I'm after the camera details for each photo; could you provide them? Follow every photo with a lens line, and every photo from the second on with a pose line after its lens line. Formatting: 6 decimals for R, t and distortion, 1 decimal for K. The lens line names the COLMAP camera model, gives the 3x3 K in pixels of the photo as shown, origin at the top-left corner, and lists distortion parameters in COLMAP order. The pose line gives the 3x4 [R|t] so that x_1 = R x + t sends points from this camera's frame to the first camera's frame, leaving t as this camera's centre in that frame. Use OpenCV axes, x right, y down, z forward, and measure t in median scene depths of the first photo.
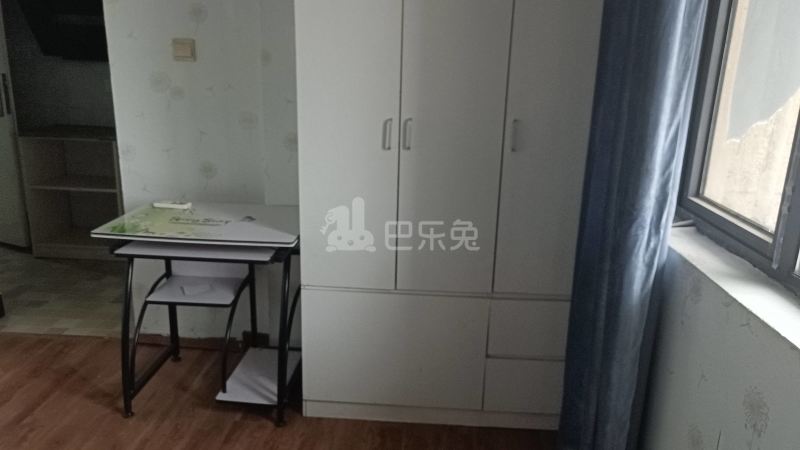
lens RADIAL K [[559.9, 0, 400.0], [0, 559.9, 225.0], [0, 0, 1]] dist [0.003273, -0.004681]
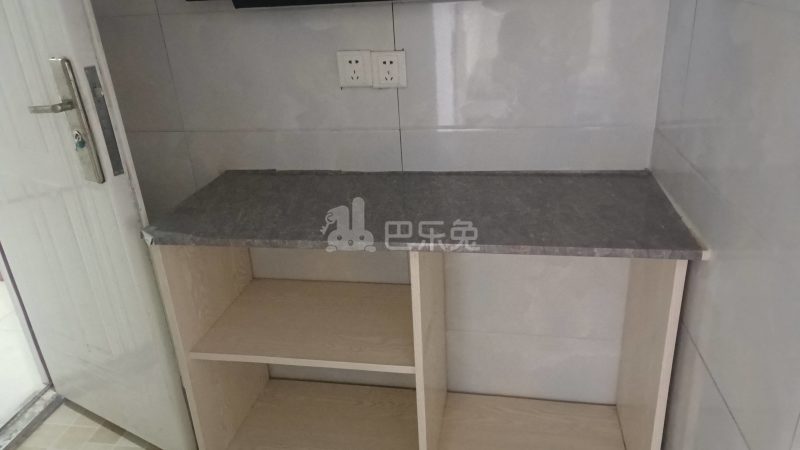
lens RADIAL K [[559.9, 0, 400.0], [0, 559.9, 225.0], [0, 0, 1]] dist [0.003273, -0.004681]
pose [[0.988694, -0.034561, -0.145912, -0.472133], [0.053506, 0.990333, 0.127979, -0.203723], [0.140078, -0.134339, 0.980985, 0.674118]]
